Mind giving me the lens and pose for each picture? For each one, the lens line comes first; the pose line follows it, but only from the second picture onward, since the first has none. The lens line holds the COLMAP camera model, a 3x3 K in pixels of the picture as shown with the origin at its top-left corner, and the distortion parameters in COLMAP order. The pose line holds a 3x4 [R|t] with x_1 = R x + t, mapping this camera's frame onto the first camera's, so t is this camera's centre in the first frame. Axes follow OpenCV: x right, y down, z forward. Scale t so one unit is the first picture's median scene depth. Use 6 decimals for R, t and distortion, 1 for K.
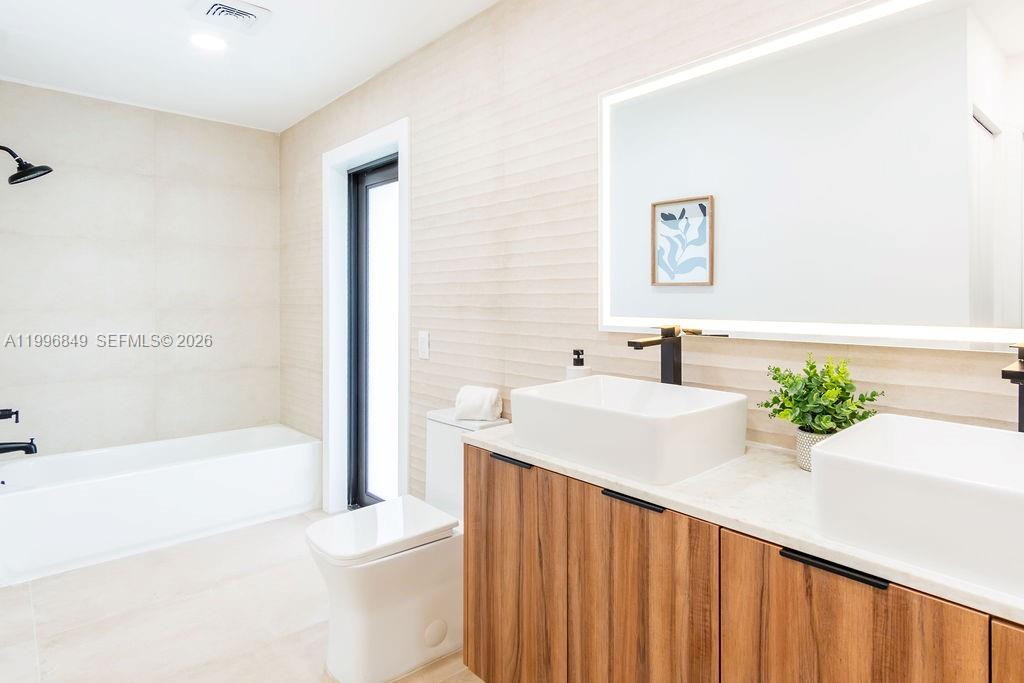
lens RADIAL K [[561.9, 0, 514.1], [0, 561.9, 299.6], [0, 0, 1]] dist [0.000351, 0.003679]
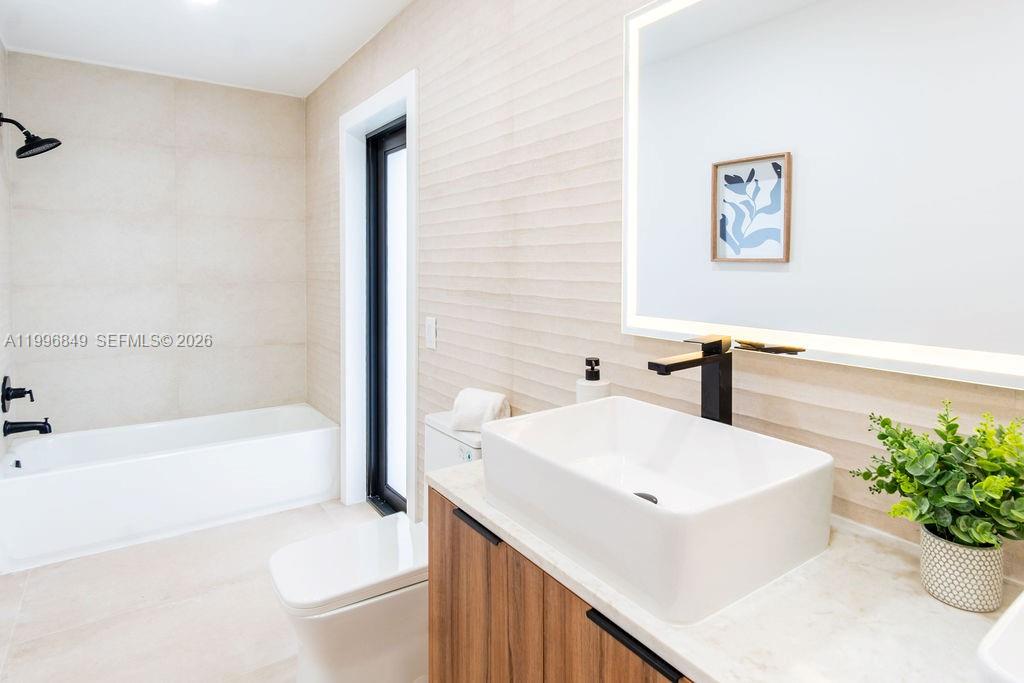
lens RADIAL K [[561.9, 0, 495.4], [0, 561.9, 274.3], [0, 0, 1]] dist [0.000351, 0.003679]
pose [[0.989175, 0.006894, -0.146577, 0.070188], [-0.004587, 0.999860, 0.016069, -0.026306], [0.146667, -0.015223, 0.989069, 0.174207]]
